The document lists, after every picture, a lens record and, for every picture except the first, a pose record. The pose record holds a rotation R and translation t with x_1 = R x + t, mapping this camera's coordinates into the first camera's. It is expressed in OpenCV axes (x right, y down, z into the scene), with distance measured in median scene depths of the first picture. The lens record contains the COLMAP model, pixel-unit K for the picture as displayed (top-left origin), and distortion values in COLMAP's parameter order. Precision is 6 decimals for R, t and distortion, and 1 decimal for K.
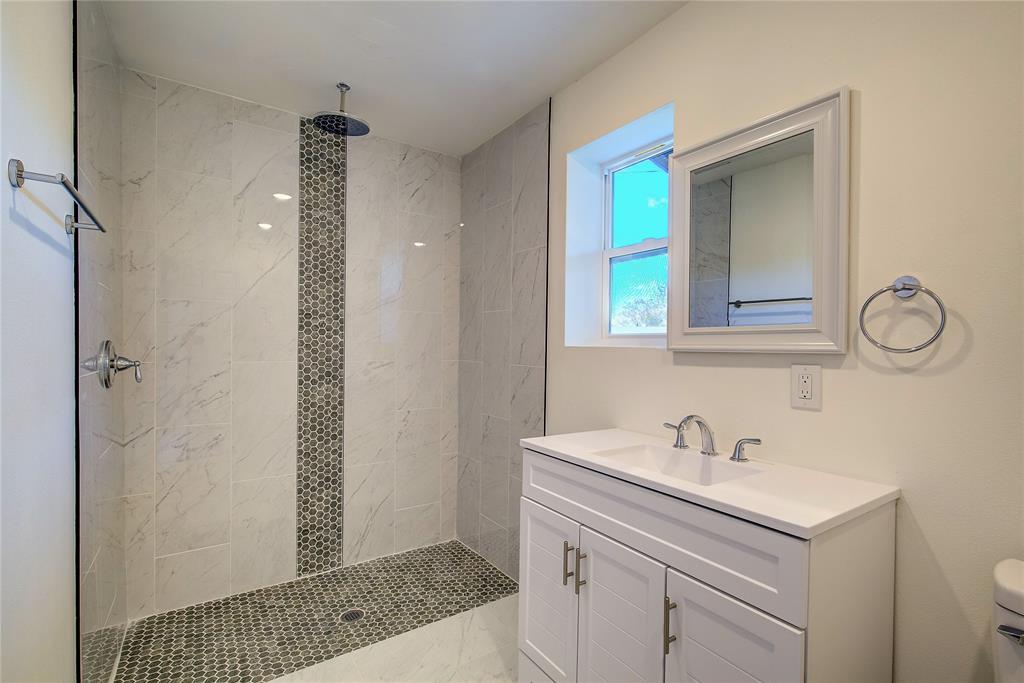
lens RADIAL K [[465.8, 0, 511.7], [0, 465.8, 346.9], [0, 0, 1]] dist [-0.003271, -0.000243]
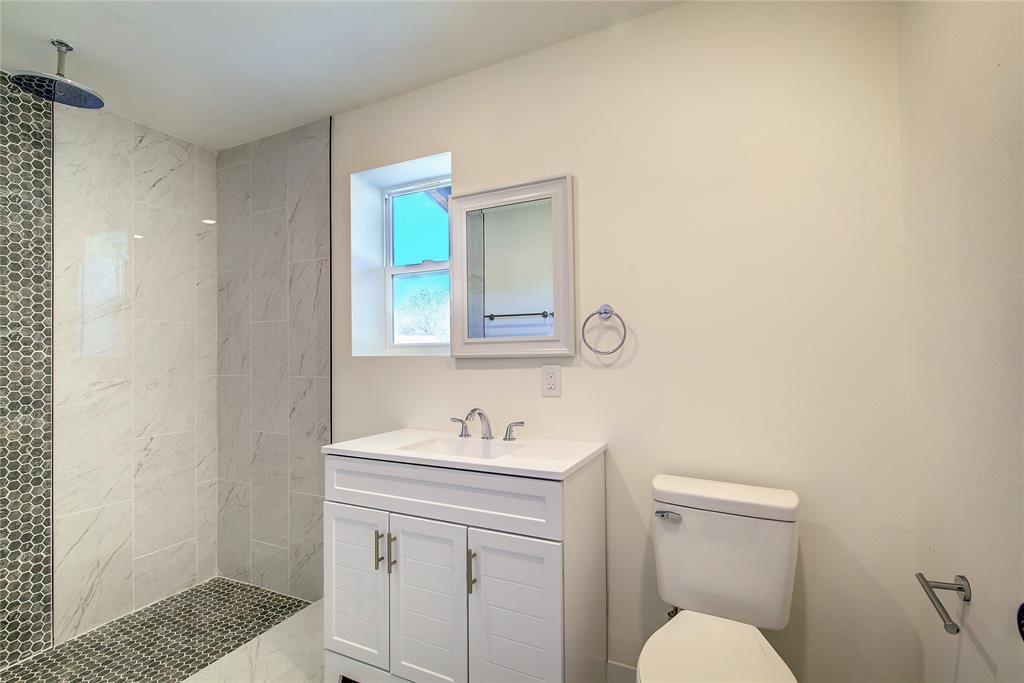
lens RADIAL K [[465.8, 0, 514.4], [0, 465.8, 347.8], [0, 0, 1]] dist [-0.003271, -0.000243]
pose [[0.865400, -0.017884, 0.500763, -0.091285], [0.026117, 0.999614, -0.009434, -0.001211], [-0.500401, 0.021243, 0.865533, -0.088070]]
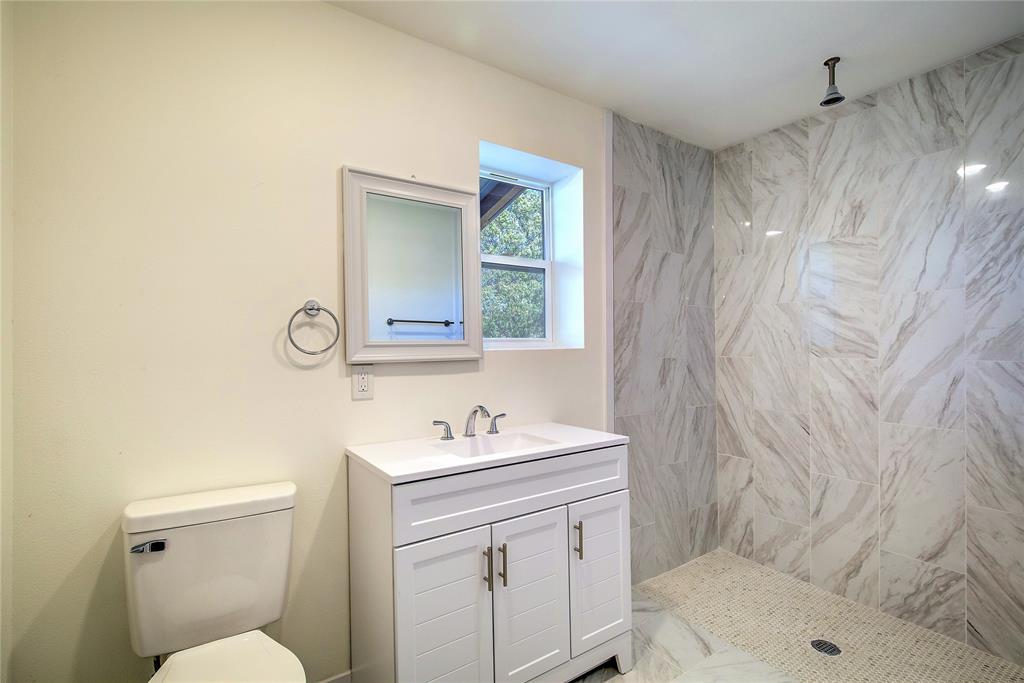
lens RADIAL K [[465.8, 0, 493.6], [0, 465.8, 346.8], [0, 0, 1]] dist [-0.003271, -0.000243]
pose [[-0.000091, -0.004033, 0.999992, -0.535940], [0.015032, 0.999879, 0.004033, -0.010838], [-0.999887, 0.015032, -0.000031, 0.597511]]
